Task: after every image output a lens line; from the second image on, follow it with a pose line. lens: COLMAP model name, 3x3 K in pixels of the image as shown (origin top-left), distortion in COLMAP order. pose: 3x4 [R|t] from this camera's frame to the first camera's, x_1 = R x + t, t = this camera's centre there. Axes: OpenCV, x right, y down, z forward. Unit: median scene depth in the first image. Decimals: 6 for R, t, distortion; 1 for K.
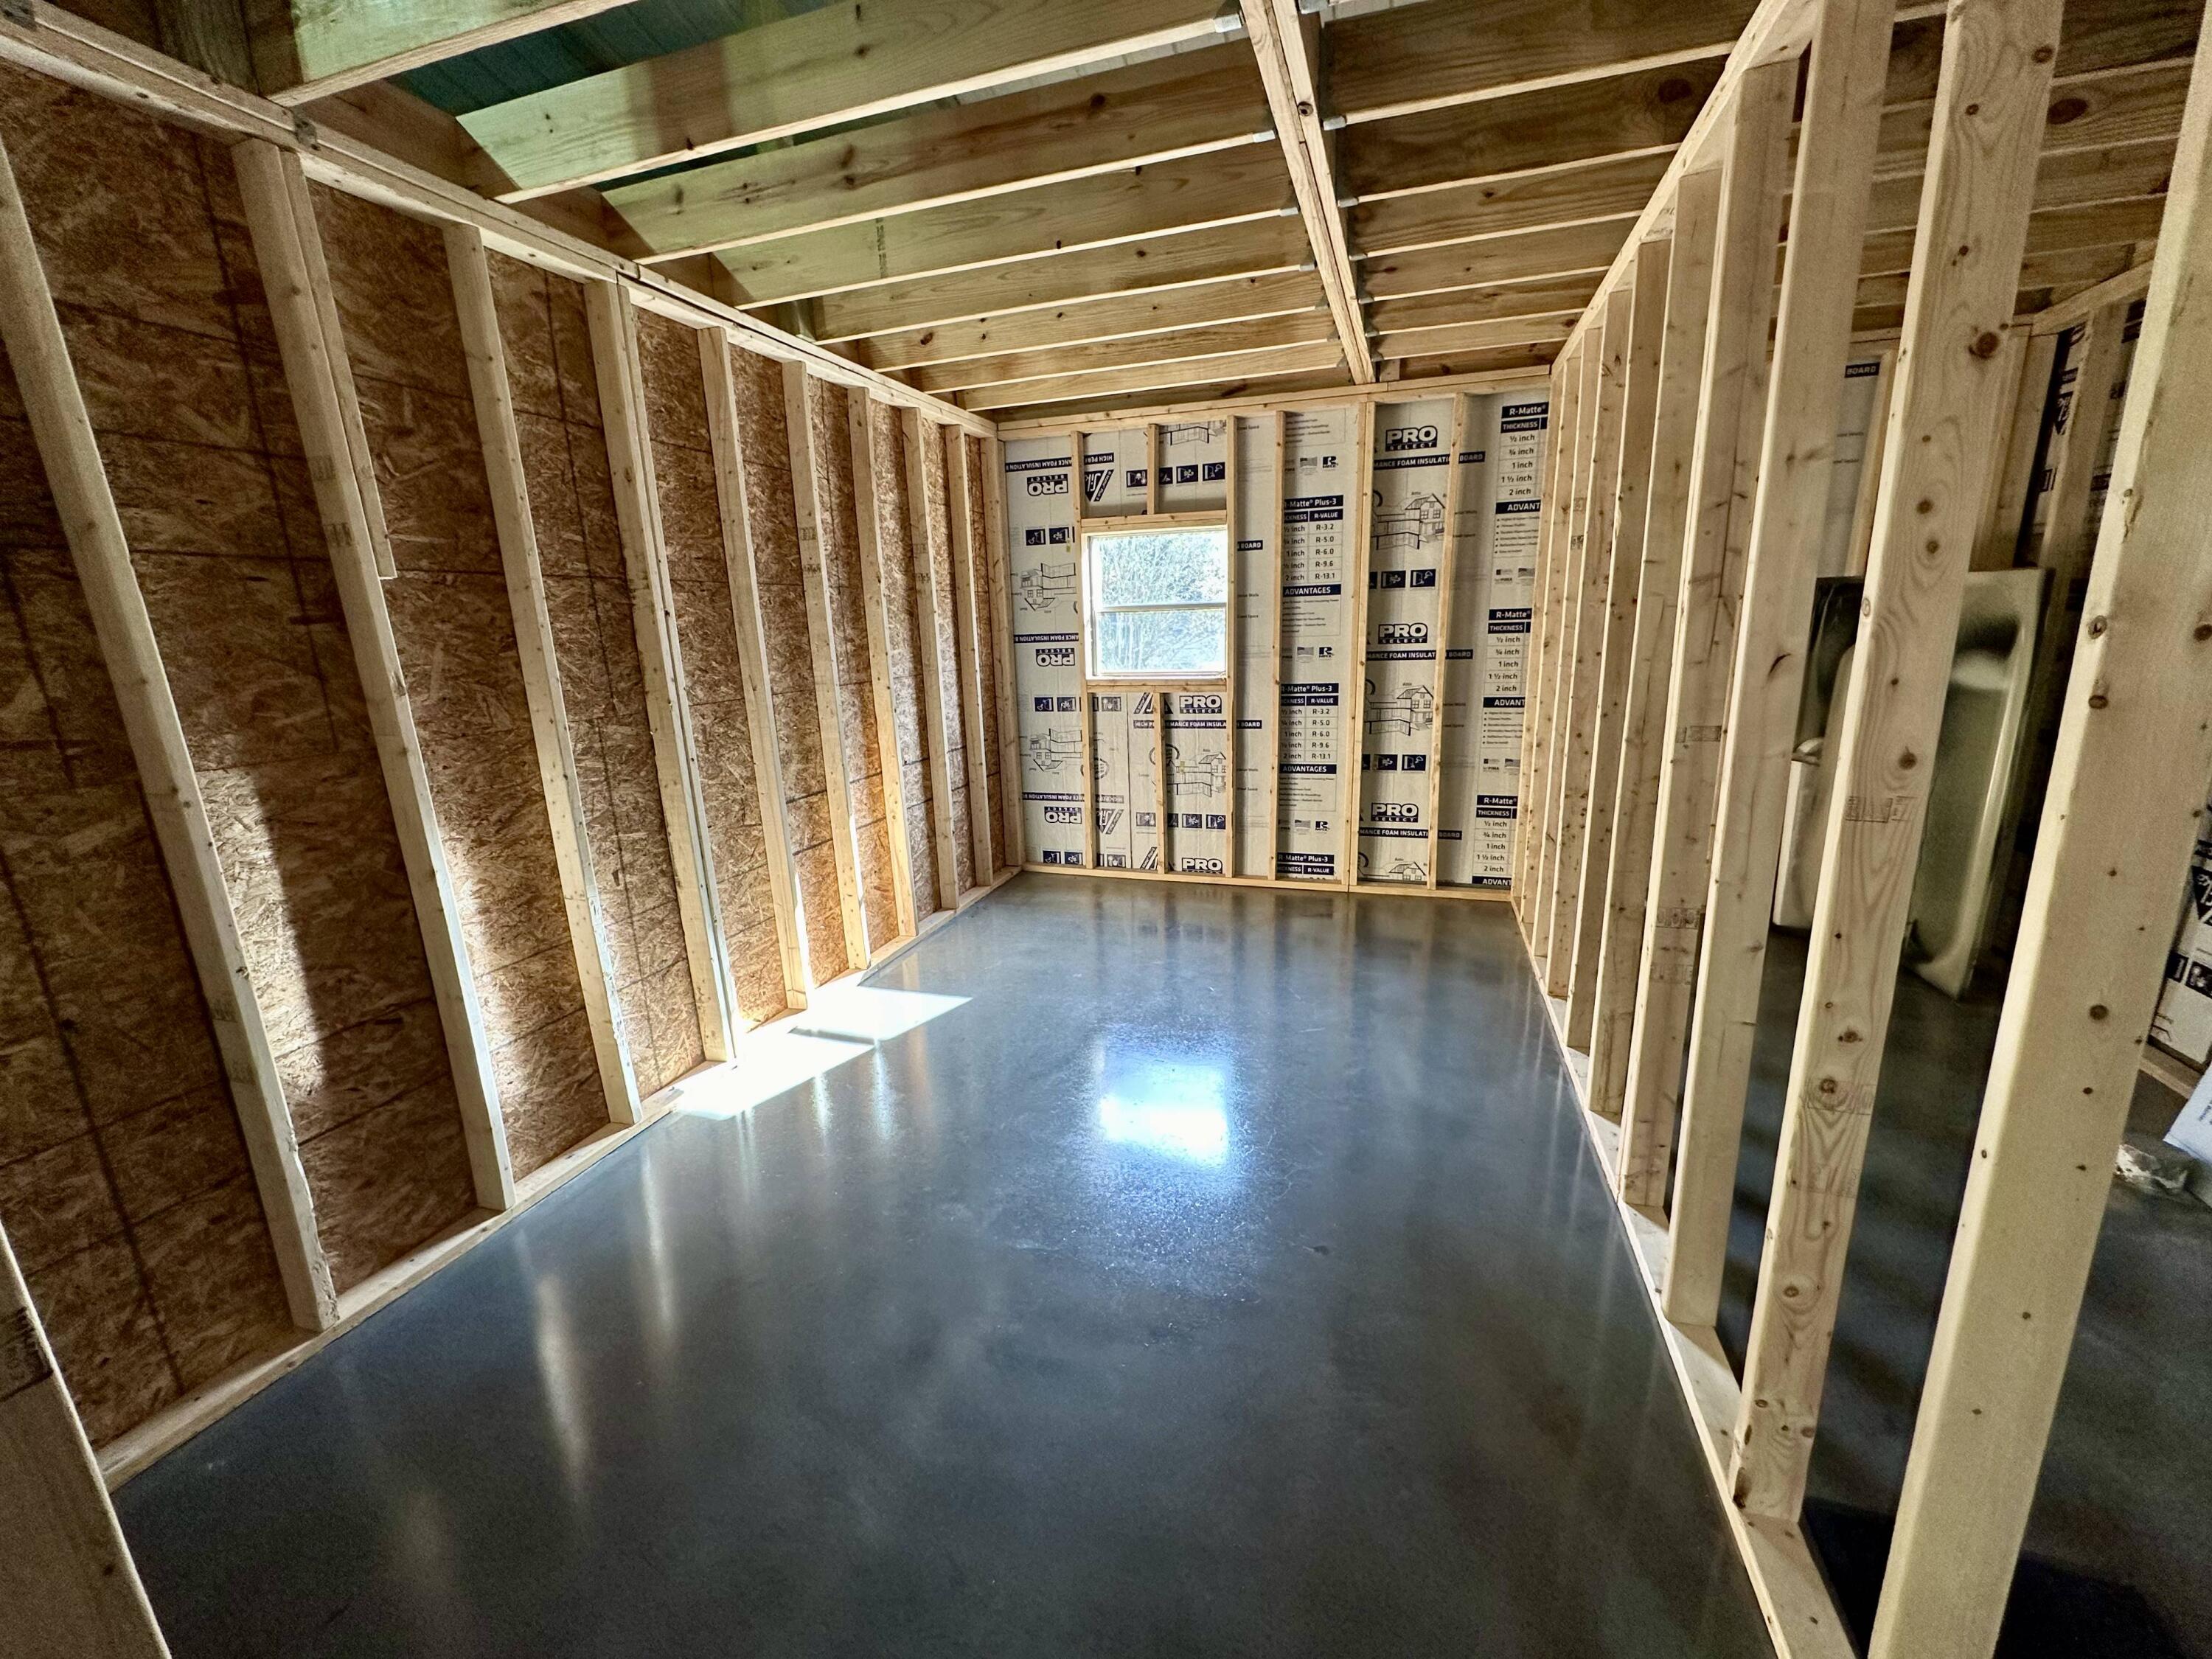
lens RADIAL K [[881.4, 0, 1109.2], [0, 881.4, 828.8], [0, 0, 1]] dist [0.001681, -0.000291]
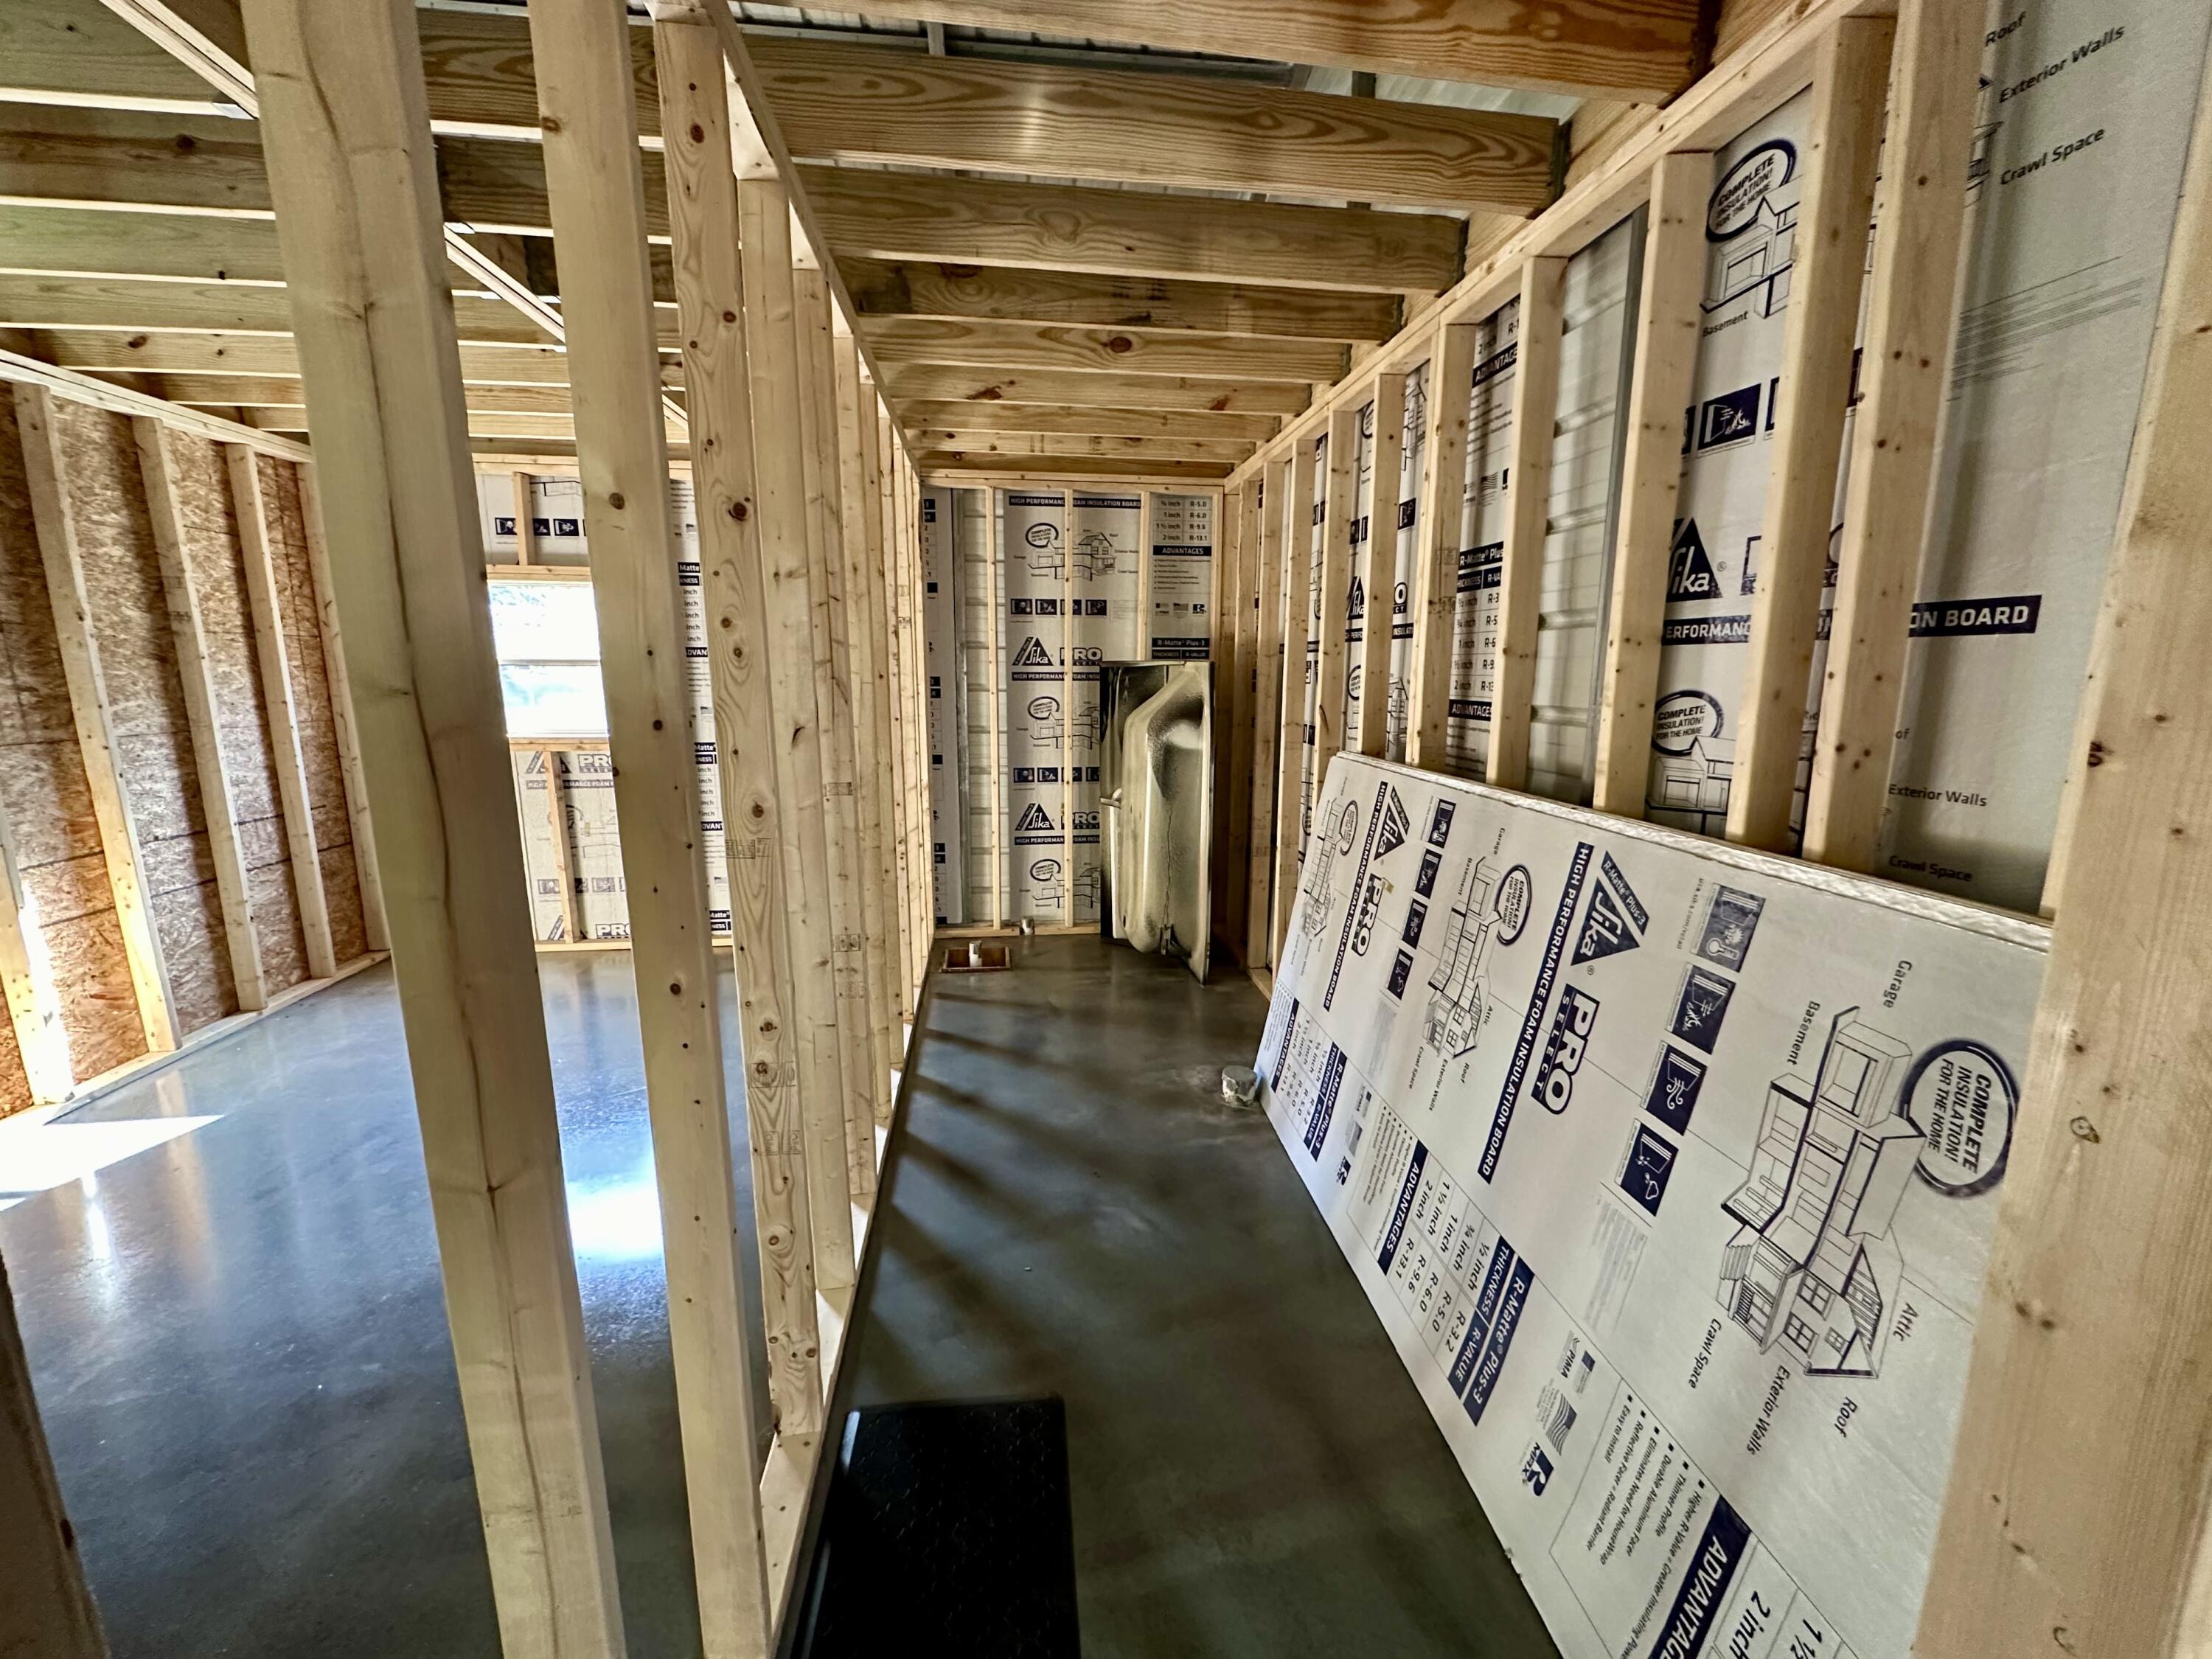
lens RADIAL K [[881.4, 0, 1100.4], [0, 881.4, 827.6], [0, 0, 1]] dist [0.001681, -0.000291]
pose [[0.906035, -0.040314, 0.421279, 0.225708], [0.066270, 0.996687, -0.047149, 0.012372], [-0.417982, 0.070637, 0.905705, -0.113418]]
